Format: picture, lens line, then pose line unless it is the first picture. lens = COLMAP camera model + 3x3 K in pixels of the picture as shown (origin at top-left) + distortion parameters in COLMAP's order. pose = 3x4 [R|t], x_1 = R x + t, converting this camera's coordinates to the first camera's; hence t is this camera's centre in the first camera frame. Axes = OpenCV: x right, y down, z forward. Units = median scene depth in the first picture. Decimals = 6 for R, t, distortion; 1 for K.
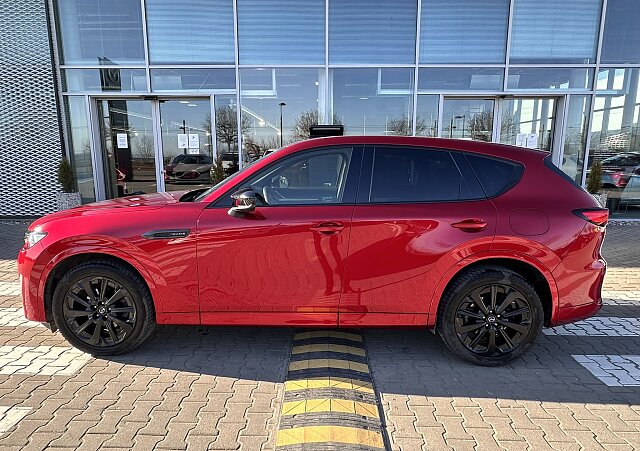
lens RADIAL K [[407.6, 0, 321.7], [0, 407.6, 228.1], [0, 0, 1]] dist [-0.003690, 0.002887]
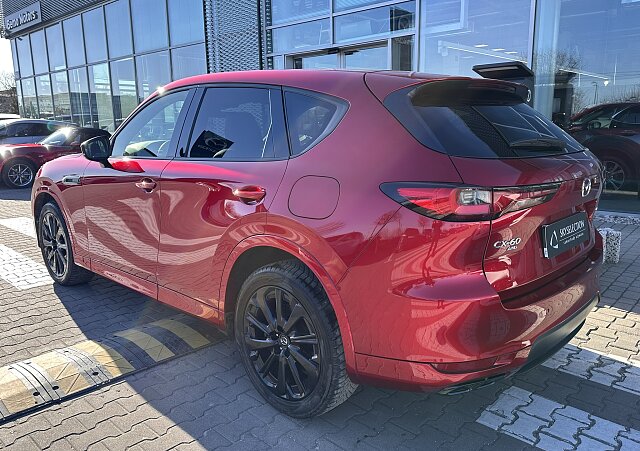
lens RADIAL K [[520.7, 0, 323.4], [0, 520.7, 226.1], [0, 0, 1]] dist [0.009382, -0.014877]
pose [[0.739464, 0.119726, -0.662464, 0.365846], [-0.106459, 0.992473, 0.060535, -0.006330], [0.664725, 0.025762, 0.746644, 0.151434]]
